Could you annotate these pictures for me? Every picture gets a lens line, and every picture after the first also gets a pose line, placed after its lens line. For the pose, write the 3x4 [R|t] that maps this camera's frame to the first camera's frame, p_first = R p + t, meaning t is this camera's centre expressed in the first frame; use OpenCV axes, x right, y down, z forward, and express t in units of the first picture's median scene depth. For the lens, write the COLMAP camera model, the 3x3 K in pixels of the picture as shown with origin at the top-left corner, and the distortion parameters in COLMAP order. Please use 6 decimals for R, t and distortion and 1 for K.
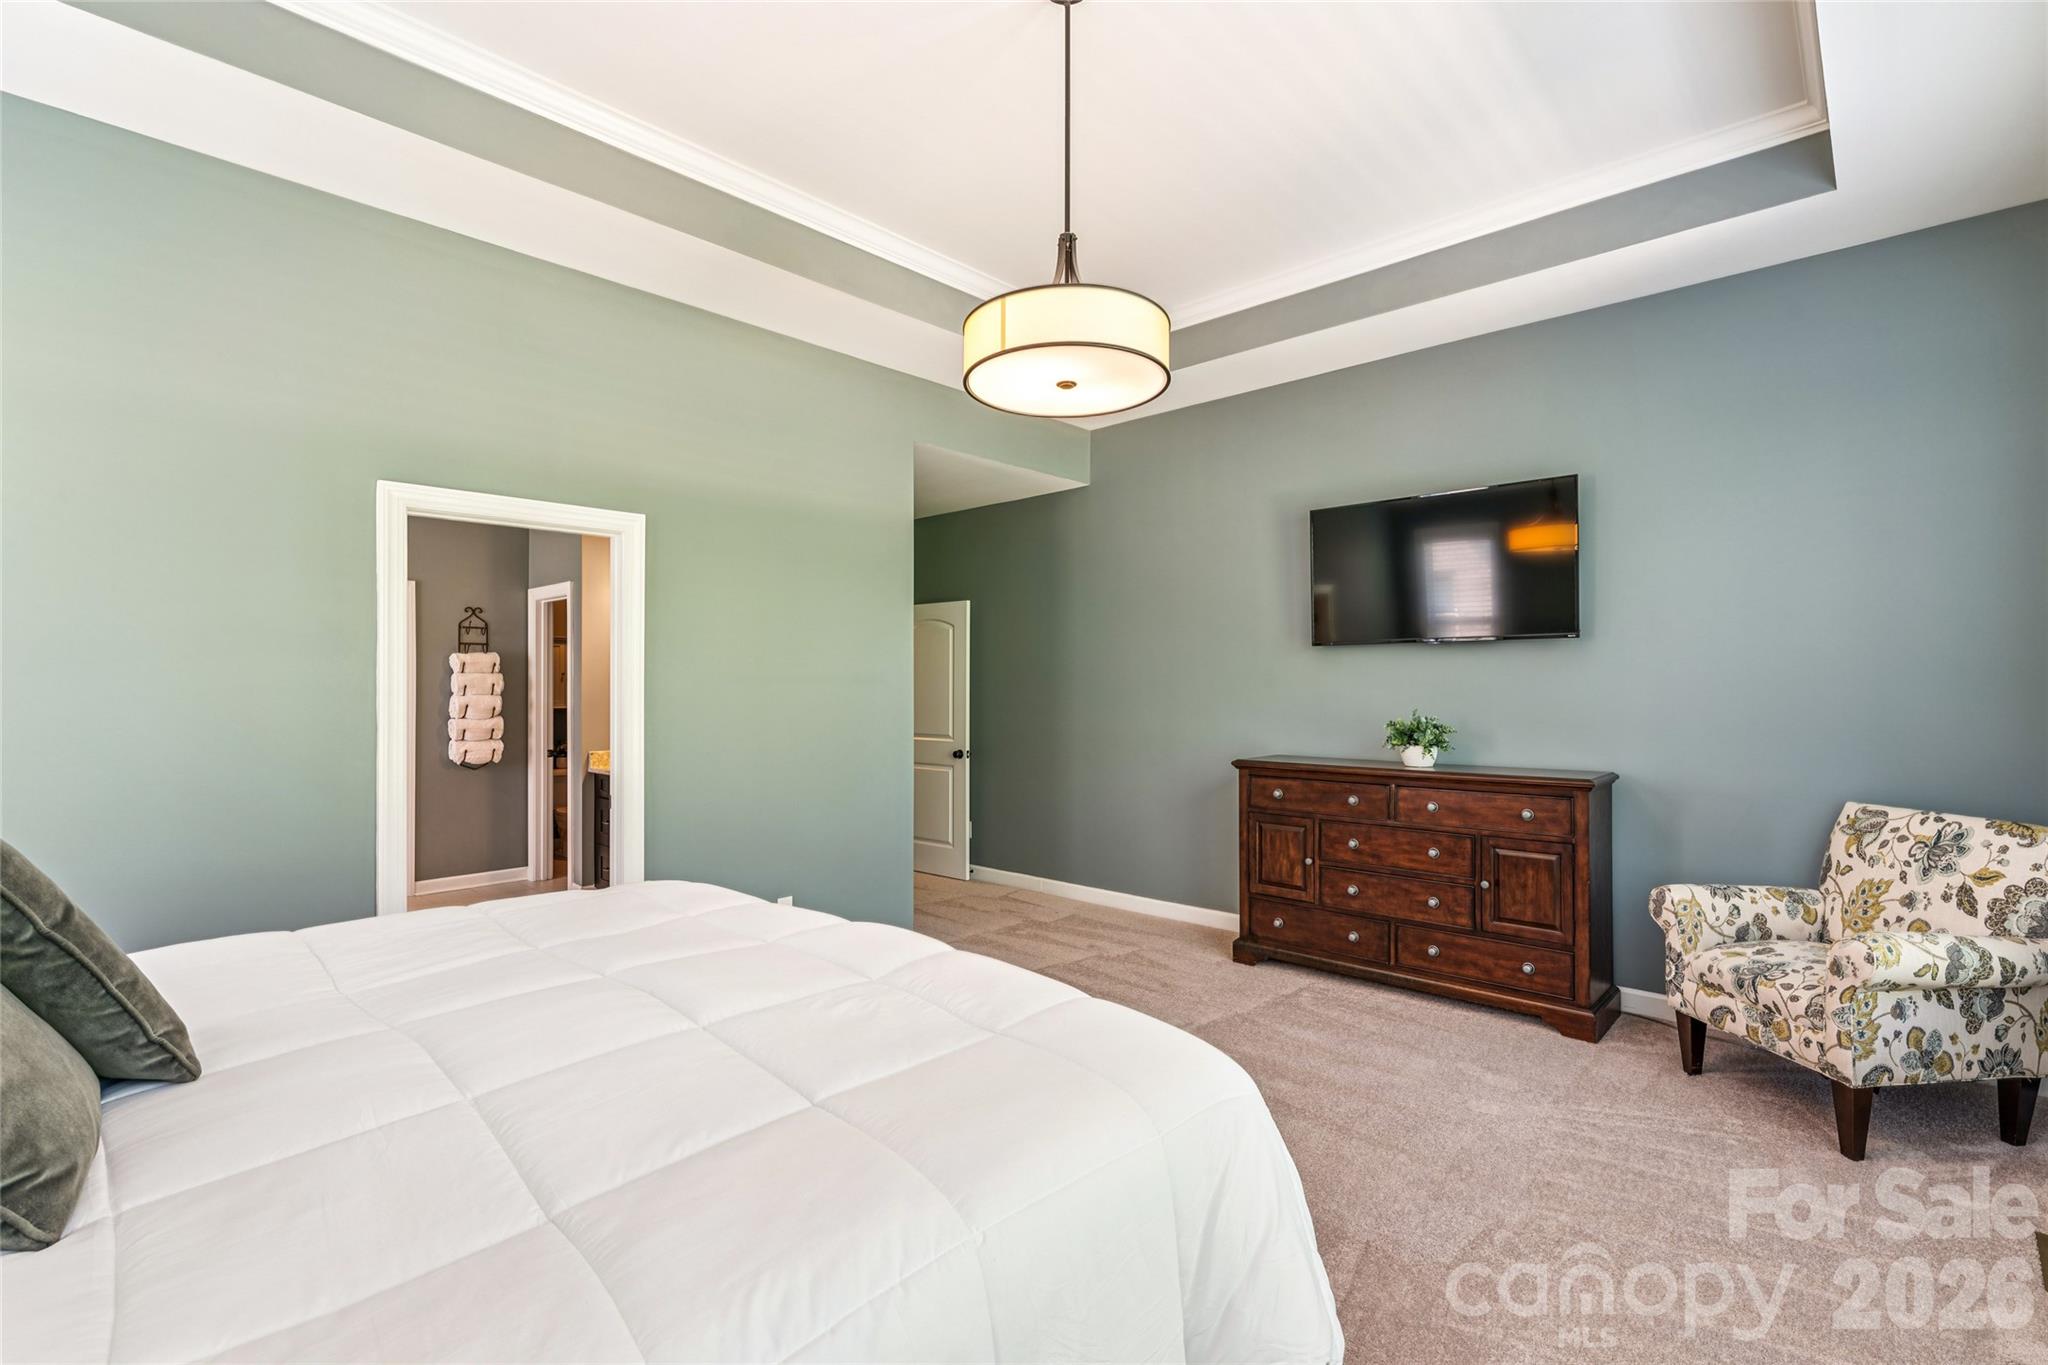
lens RADIAL K [[941.3, 0, 1024.0], [0, 941.3, 682.5], [0, 0, 1]] dist [0.000587, 0.000140]
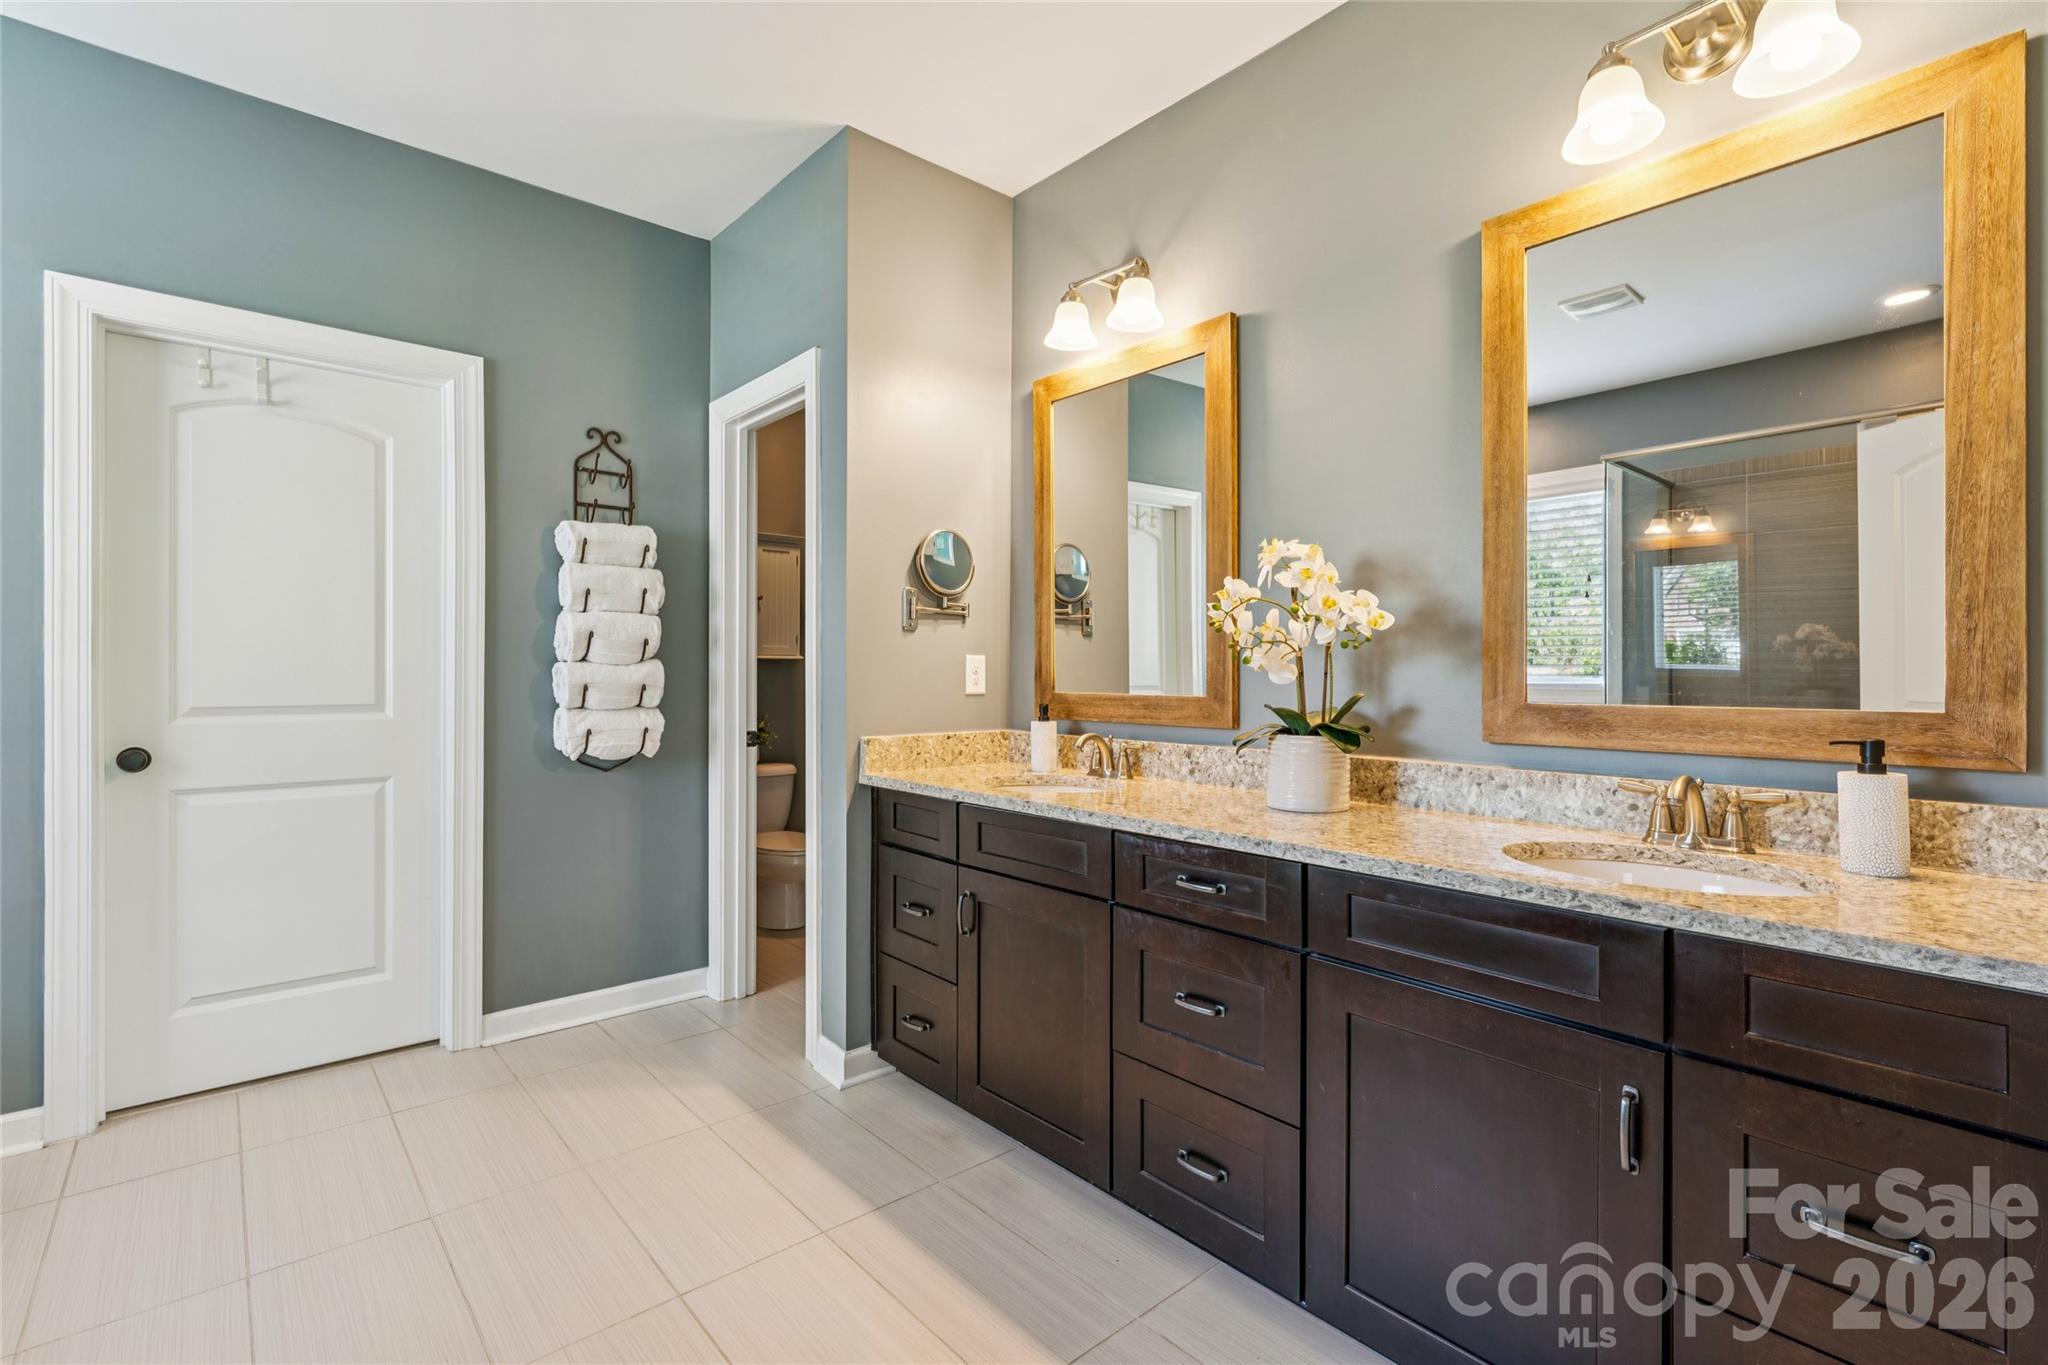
lens RADIAL K [[920.7, 0, 1024.0], [0, 920.7, 682.5], [0, 0, 1]] dist [-0.000563, 0.000211]
pose [[0.996085, 0.008214, -0.088022, -0.332465], [-0.007028, 0.999880, 0.013781, 0.039894], [0.088125, -0.013109, 0.996023, 0.555652]]
